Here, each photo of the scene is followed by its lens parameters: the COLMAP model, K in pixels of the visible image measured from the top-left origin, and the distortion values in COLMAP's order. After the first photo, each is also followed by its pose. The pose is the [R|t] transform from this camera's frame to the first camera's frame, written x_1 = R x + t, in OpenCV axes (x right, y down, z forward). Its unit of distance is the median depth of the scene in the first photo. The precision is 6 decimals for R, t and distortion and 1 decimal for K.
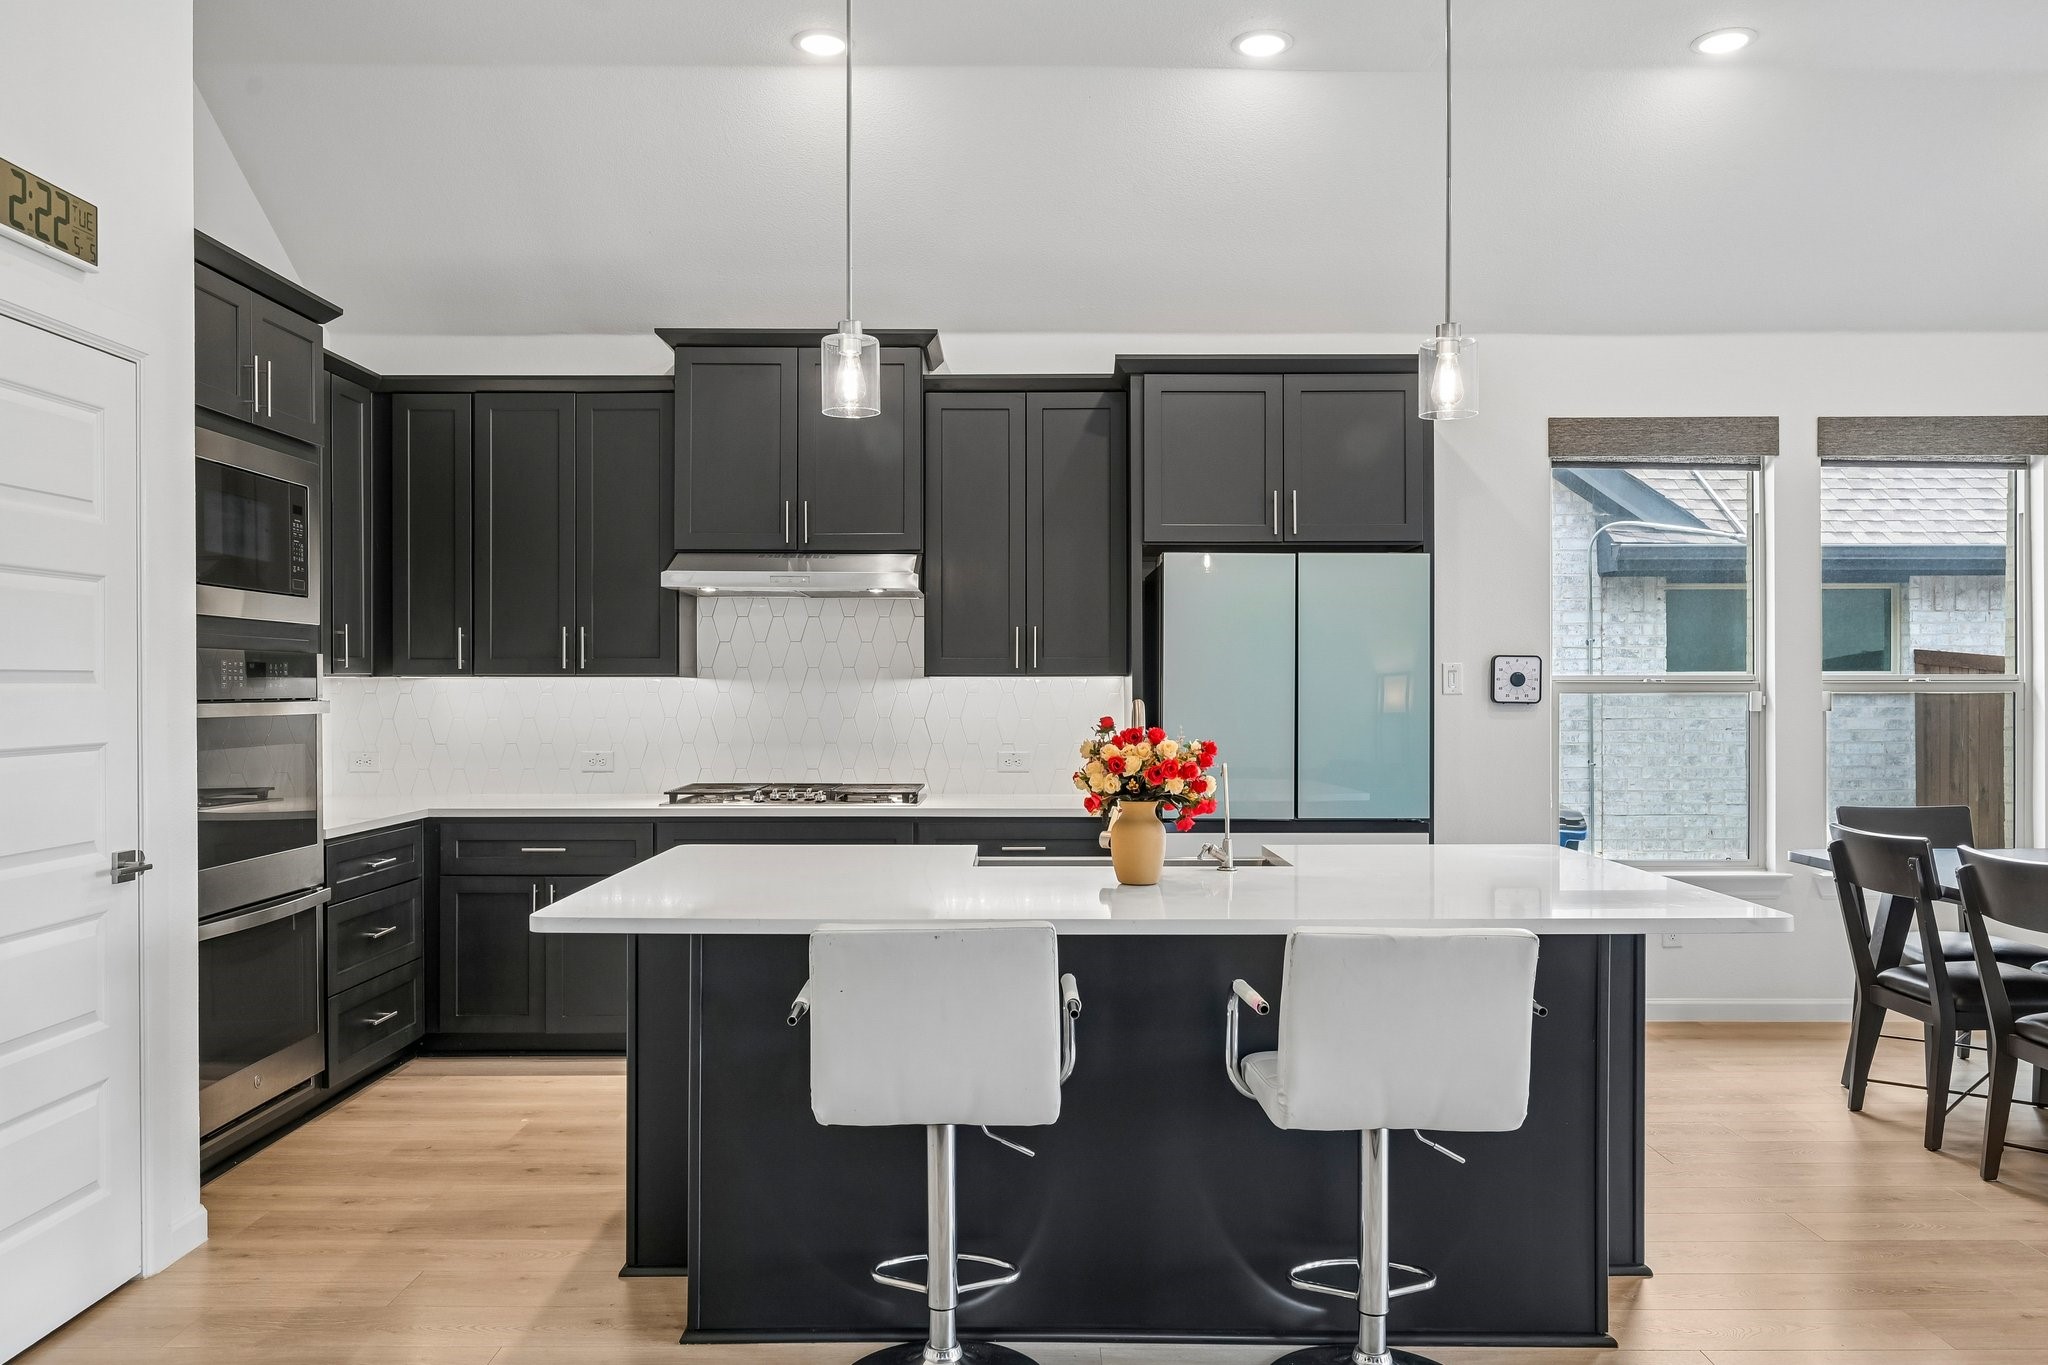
lens RADIAL K [[1479.0, 0, 1033.2], [0, 1479.0, 688.3], [0, 0, 1]] dist [0.005149, 0.005556]
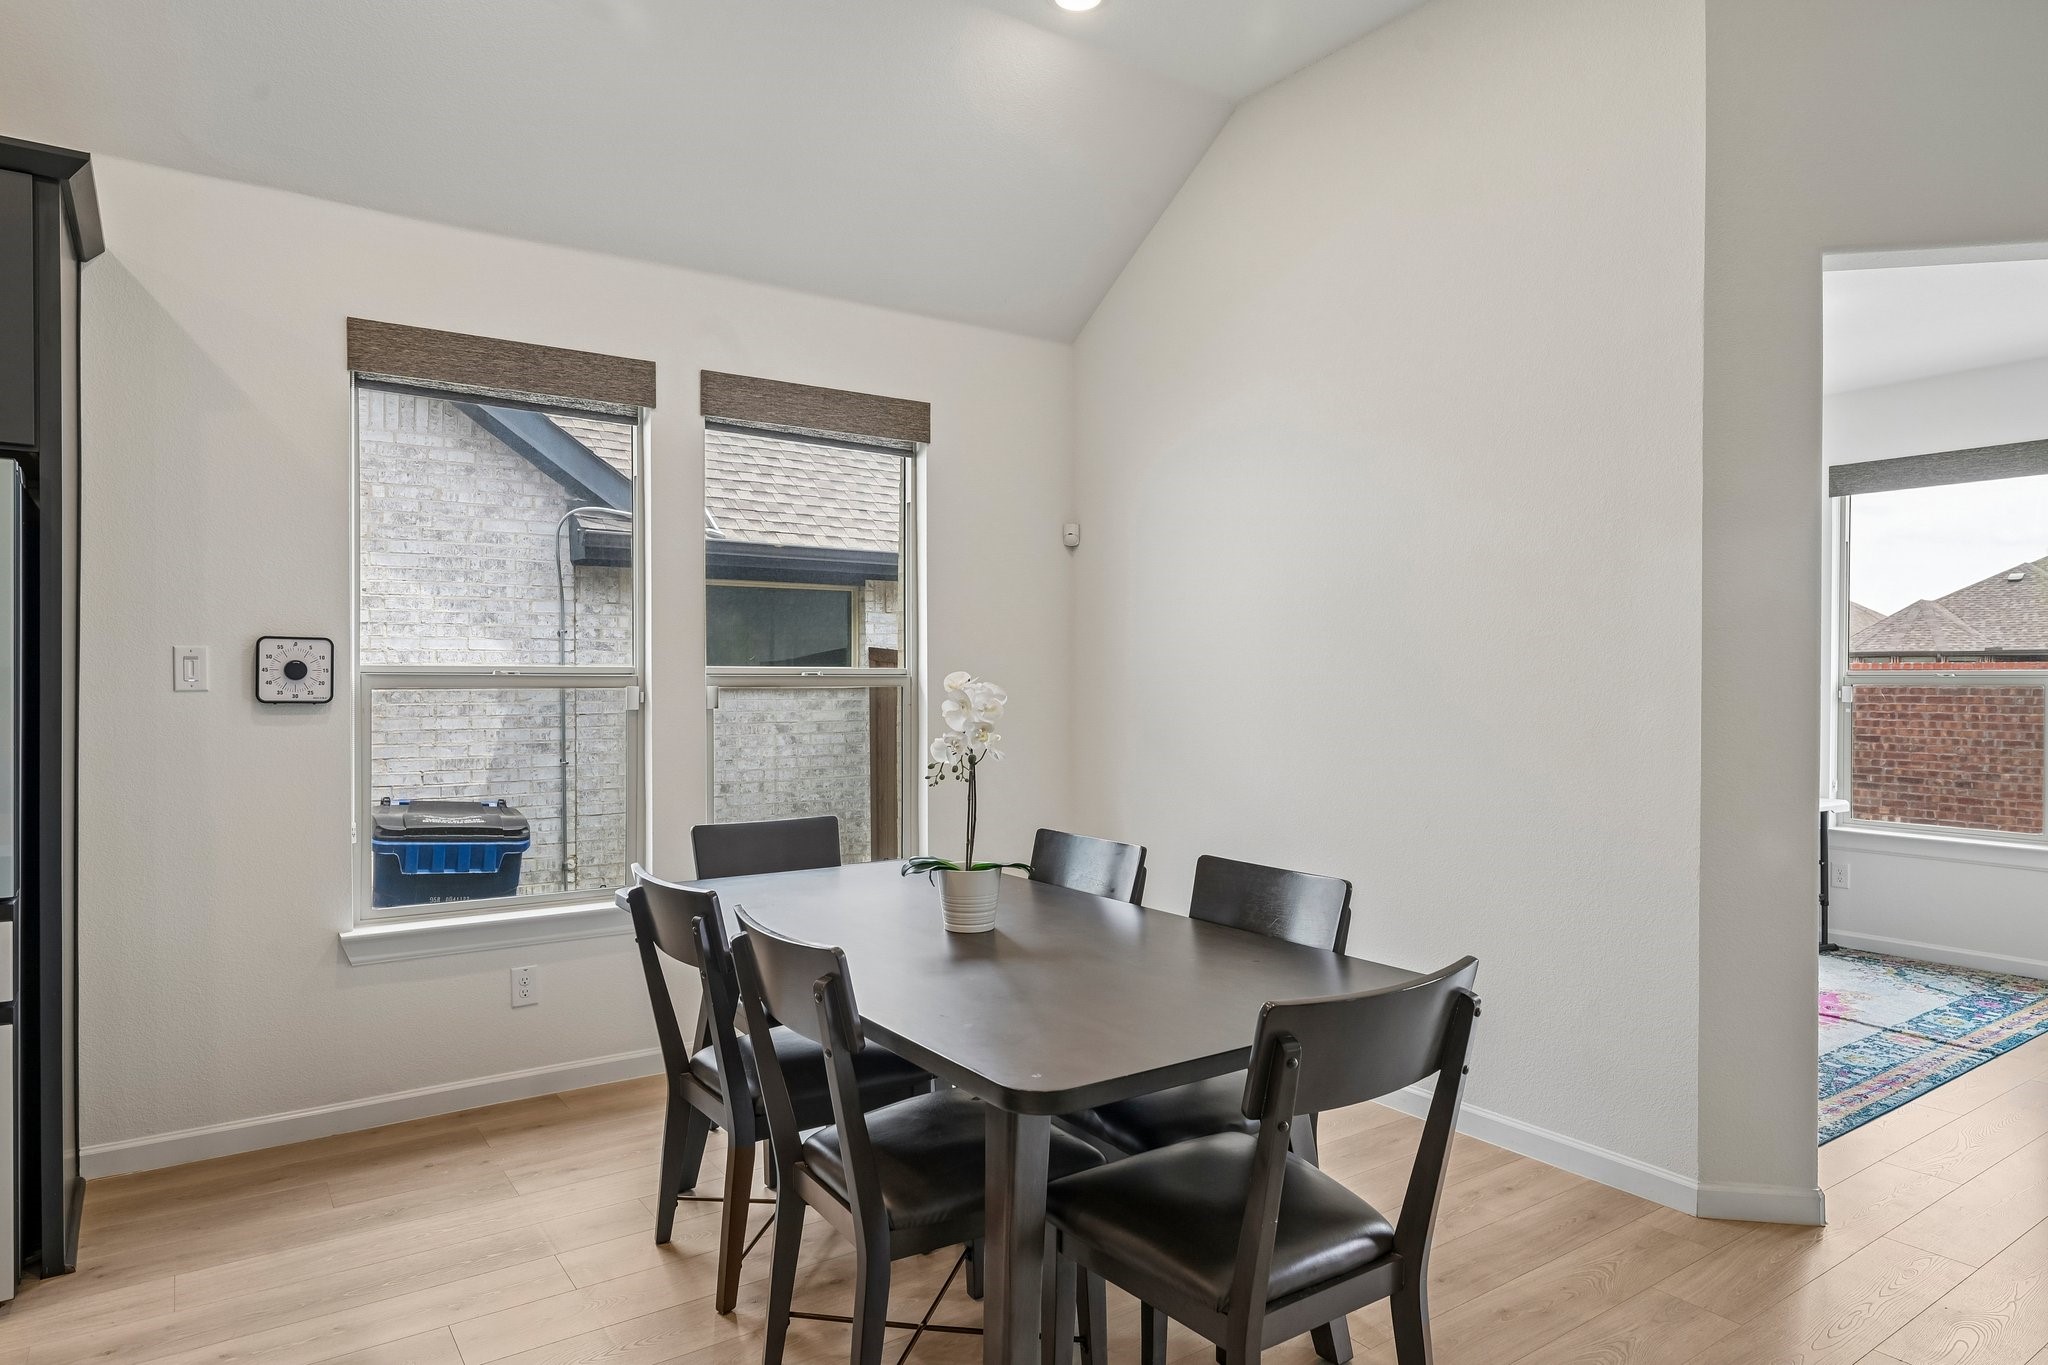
lens RADIAL K [[1220.2, 0, 1009.3], [0, 1220.2, 682.0], [0, 0, 1]] dist [0.003077, 0.000518]
pose [[0.830331, 0.000082, 0.557271, 0.279458], [0.000190, 1.000000, -0.000430, 0.000127], [-0.557271, 0.000463, 0.830331, 0.304352]]
